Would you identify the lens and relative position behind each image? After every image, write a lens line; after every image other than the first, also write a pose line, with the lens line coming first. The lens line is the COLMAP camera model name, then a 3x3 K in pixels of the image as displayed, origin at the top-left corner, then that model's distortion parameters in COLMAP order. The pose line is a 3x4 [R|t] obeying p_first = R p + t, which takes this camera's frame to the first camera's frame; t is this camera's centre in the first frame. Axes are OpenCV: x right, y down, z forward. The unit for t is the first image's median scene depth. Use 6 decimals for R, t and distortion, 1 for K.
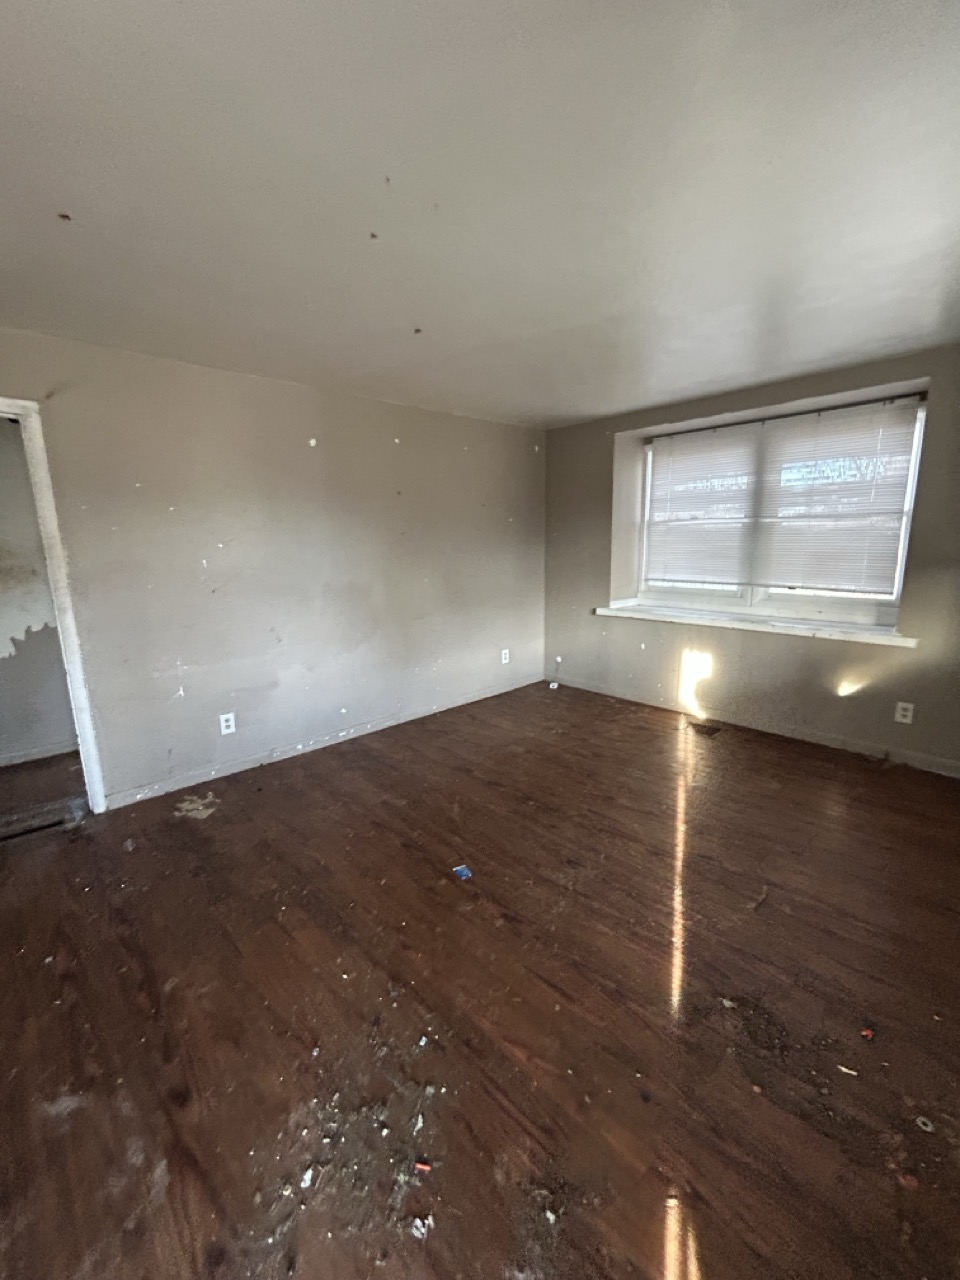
lens RADIAL K [[519.8, 0, 481.9], [0, 519.8, 636.7], [0, 0, 1]] dist [-0.000566, -0.000463]
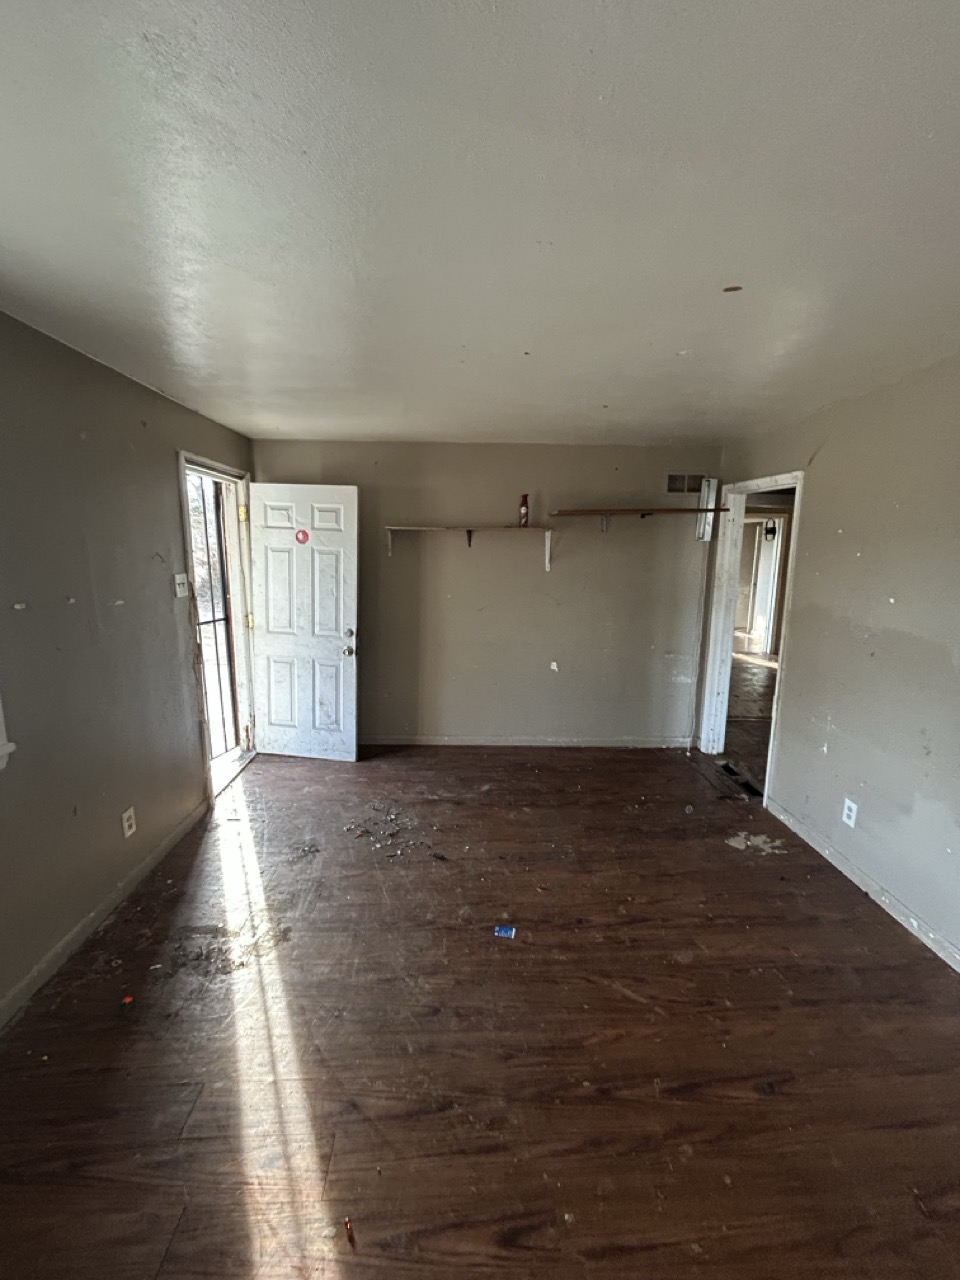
lens RADIAL K [[519.8, 0, 484.0], [0, 519.8, 638.5], [0, 0, 1]] dist [-0.000566, -0.000463]
pose [[-0.641460, 0.142577, -0.753791, 0.561227], [-0.139579, 0.944487, 0.297426, -0.312846], [0.754352, 0.296000, -0.585950, 1.182382]]
